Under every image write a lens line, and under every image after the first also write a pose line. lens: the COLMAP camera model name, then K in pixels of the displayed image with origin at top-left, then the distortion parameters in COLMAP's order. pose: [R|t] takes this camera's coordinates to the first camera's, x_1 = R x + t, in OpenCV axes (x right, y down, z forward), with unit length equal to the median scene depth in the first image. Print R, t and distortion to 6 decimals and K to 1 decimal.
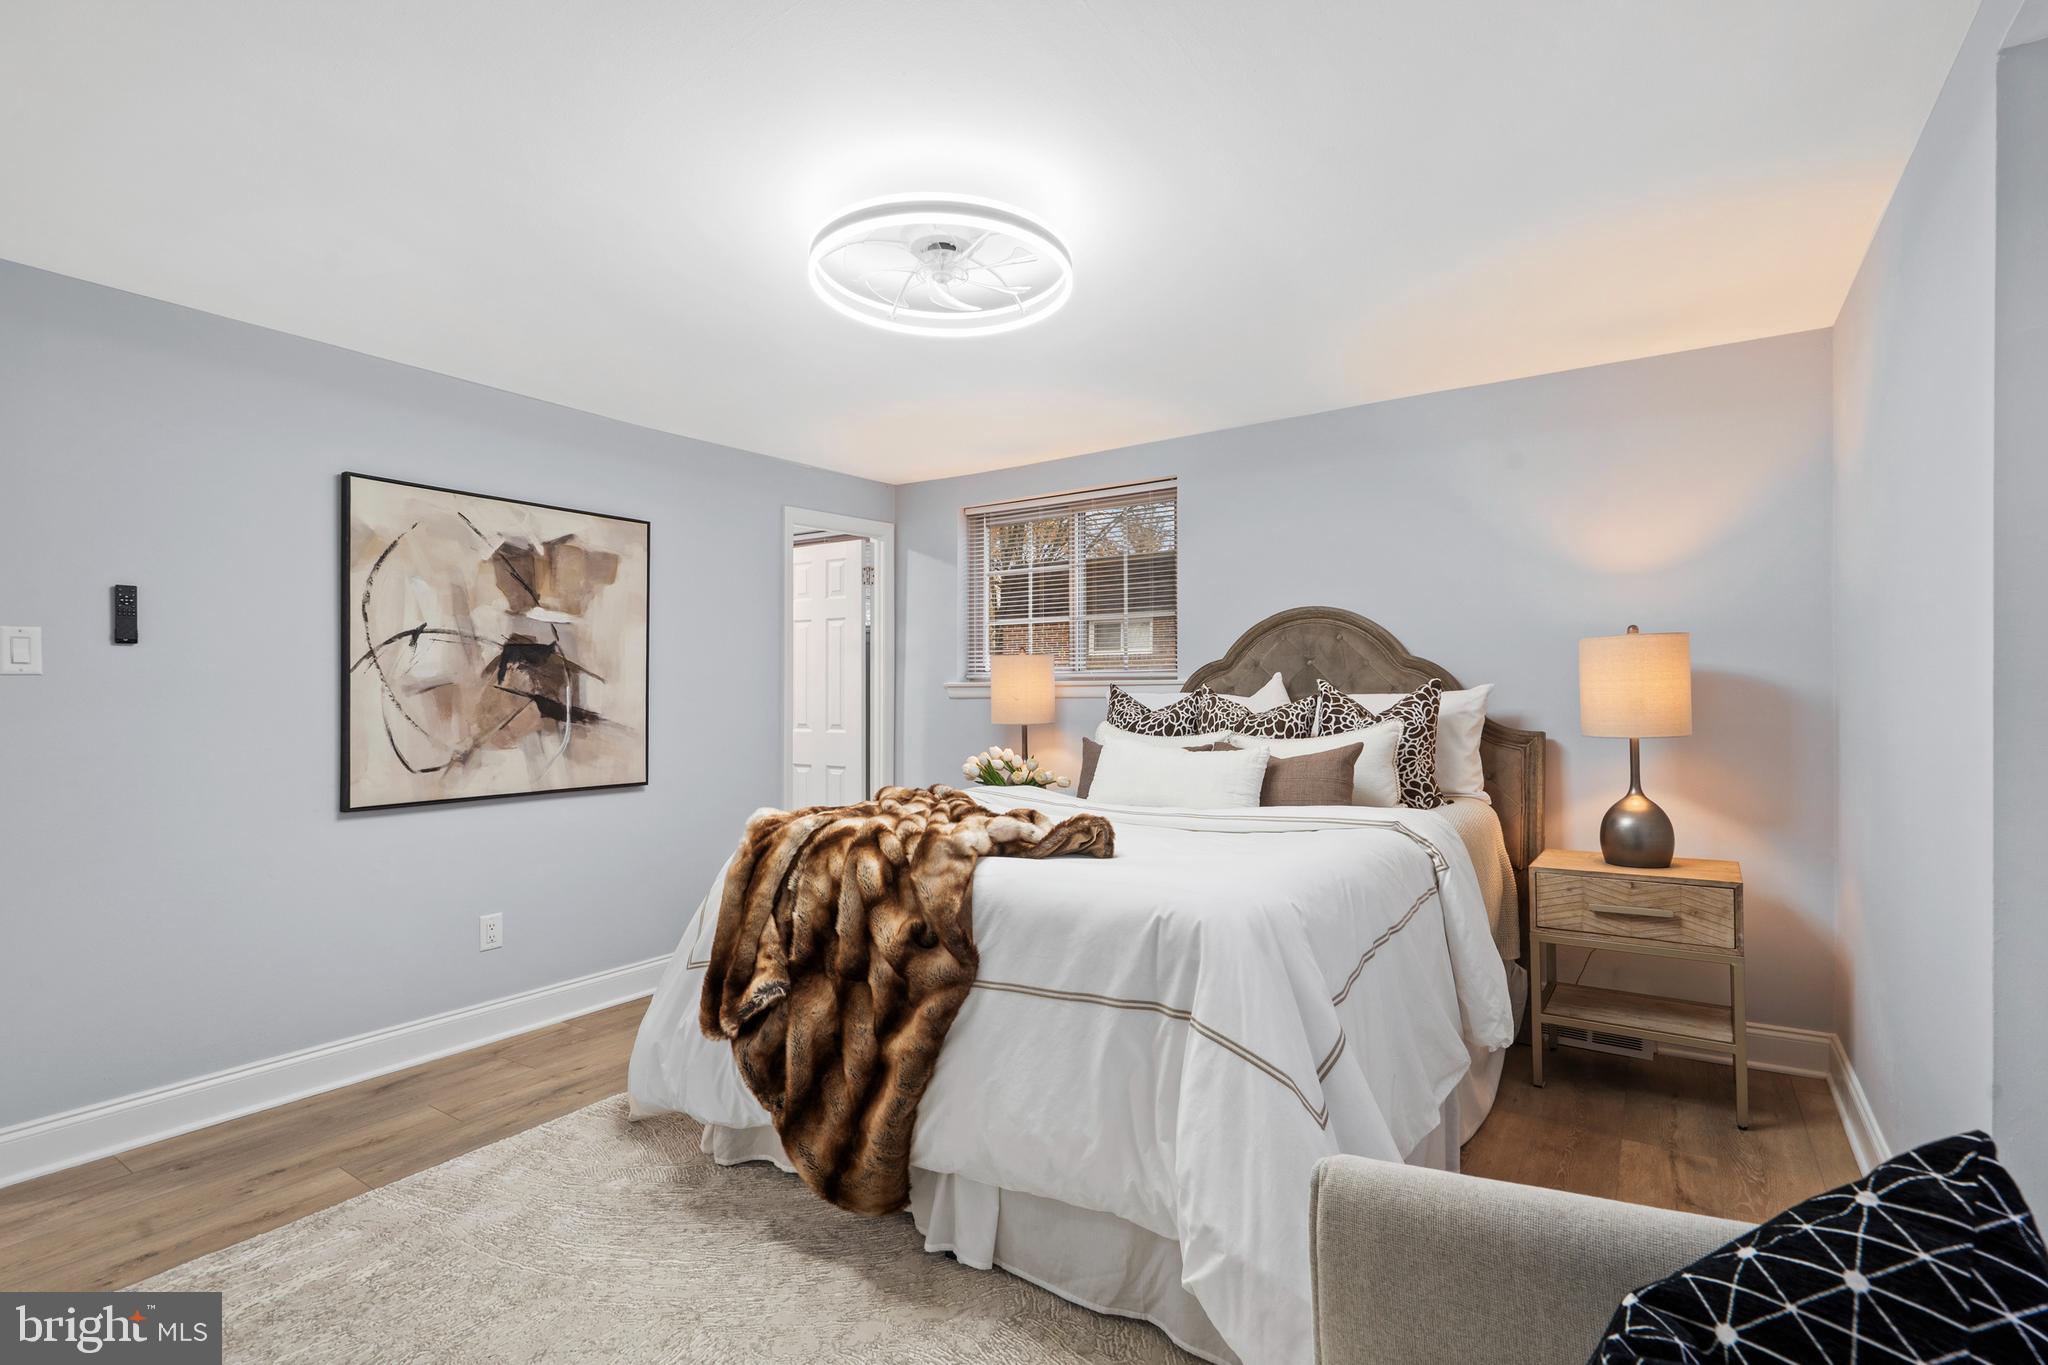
lens RADIAL K [[960.1, 0, 1024.4], [0, 960.1, 689.0], [0, 0, 1]] dist [-0.001266, 0.000464]
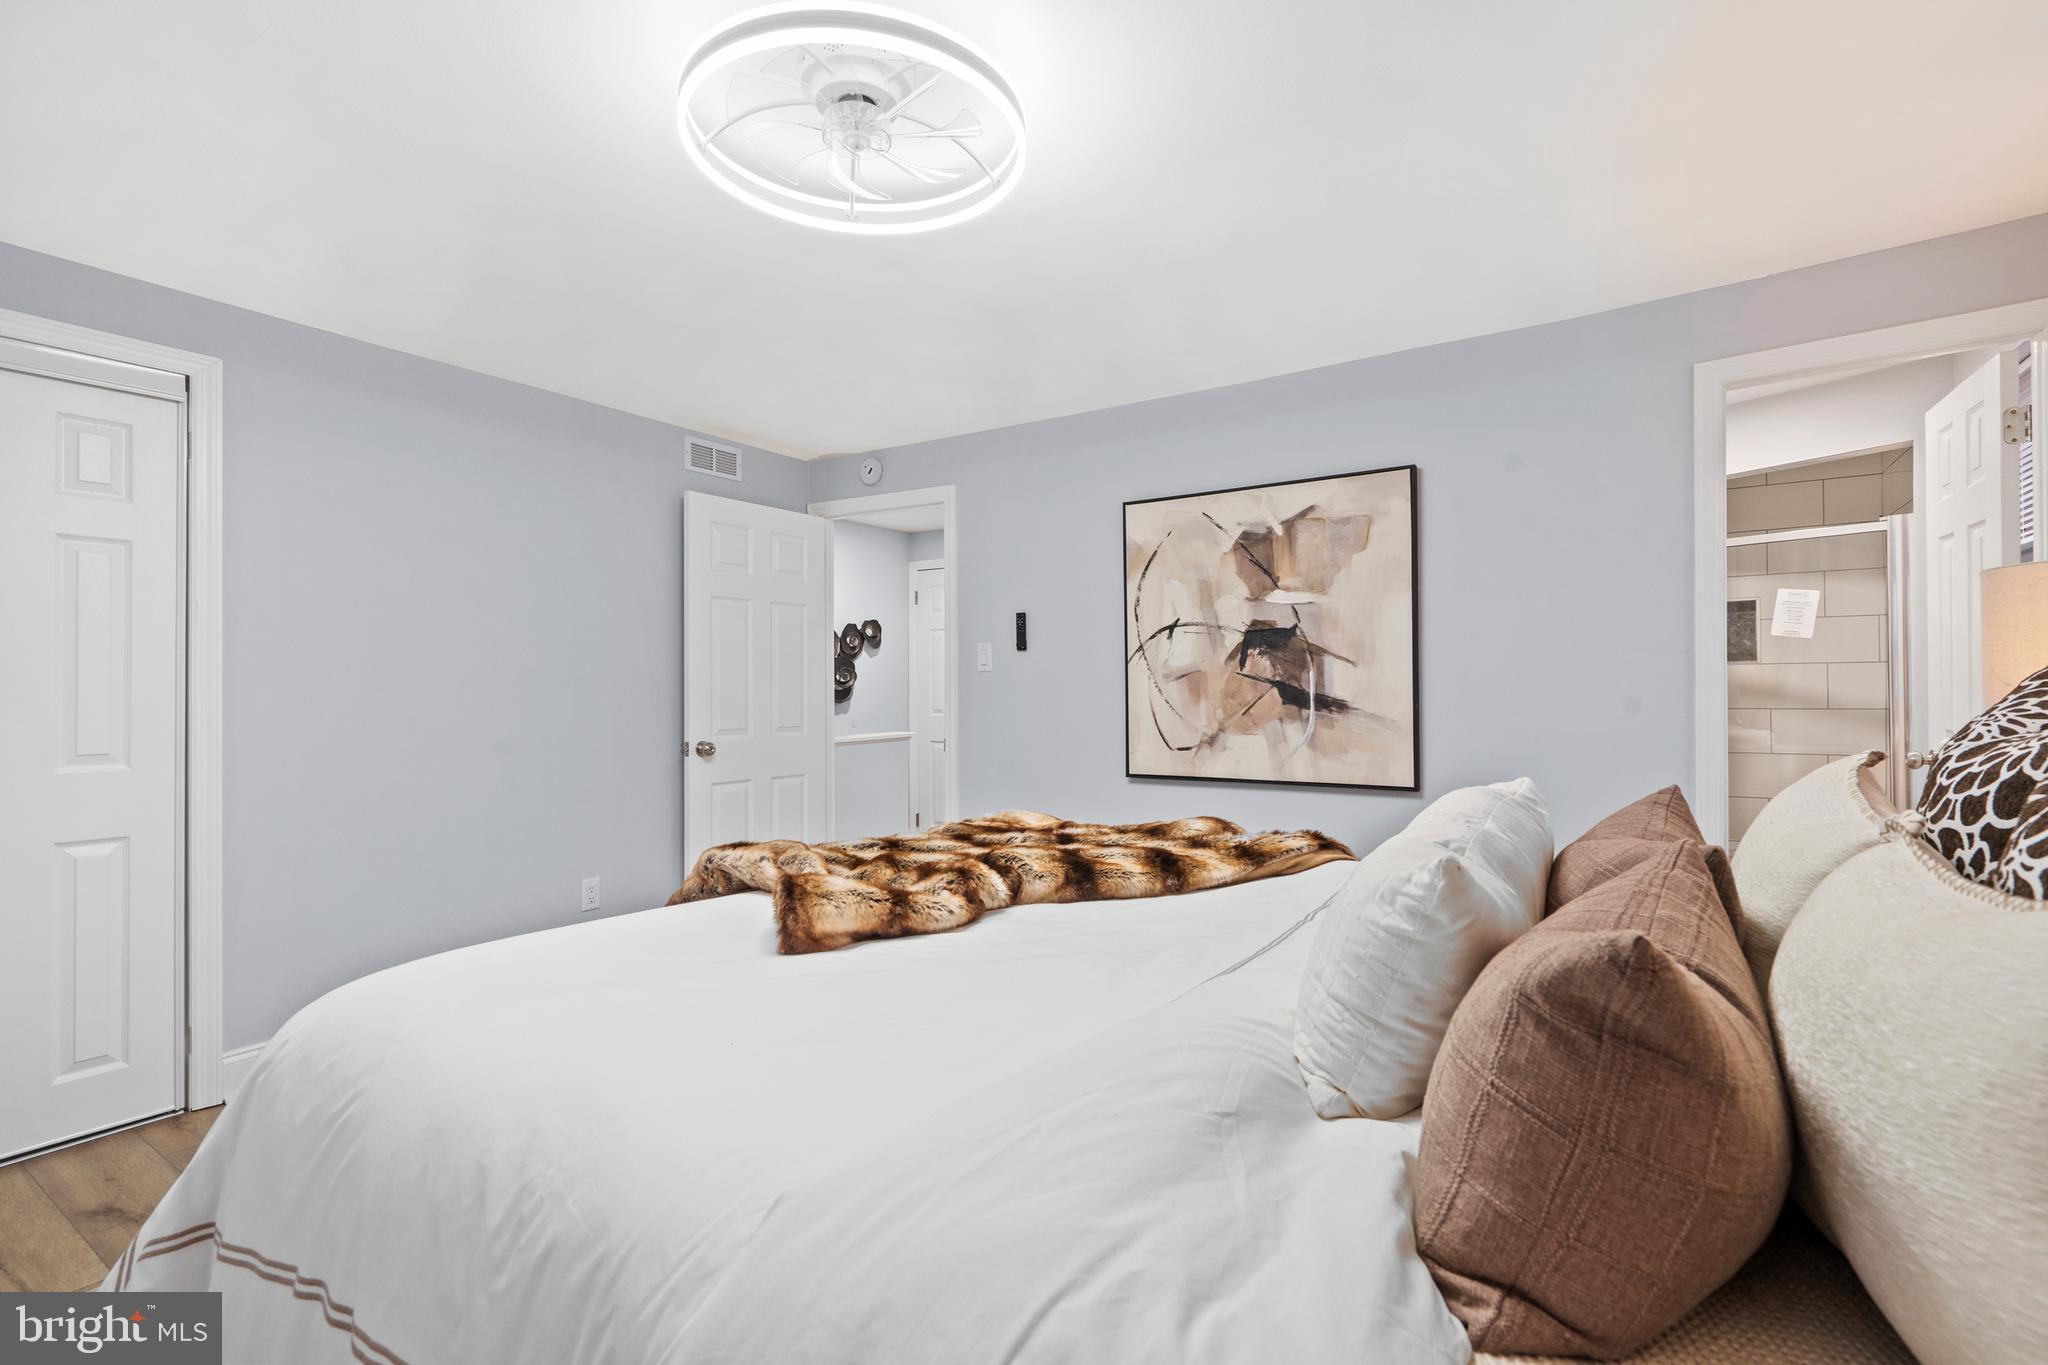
lens RADIAL K [[915.4, 0, 1021.3], [0, 915.4, 676.1], [0, 0, 1]] dist [-0.000154, 0.000462]
pose [[0.018147, -0.012738, -0.999754, 0.416382], [0.011434, 0.999856, -0.012531, 0.010263], [0.999770, -0.011204, 0.018290, 0.741516]]
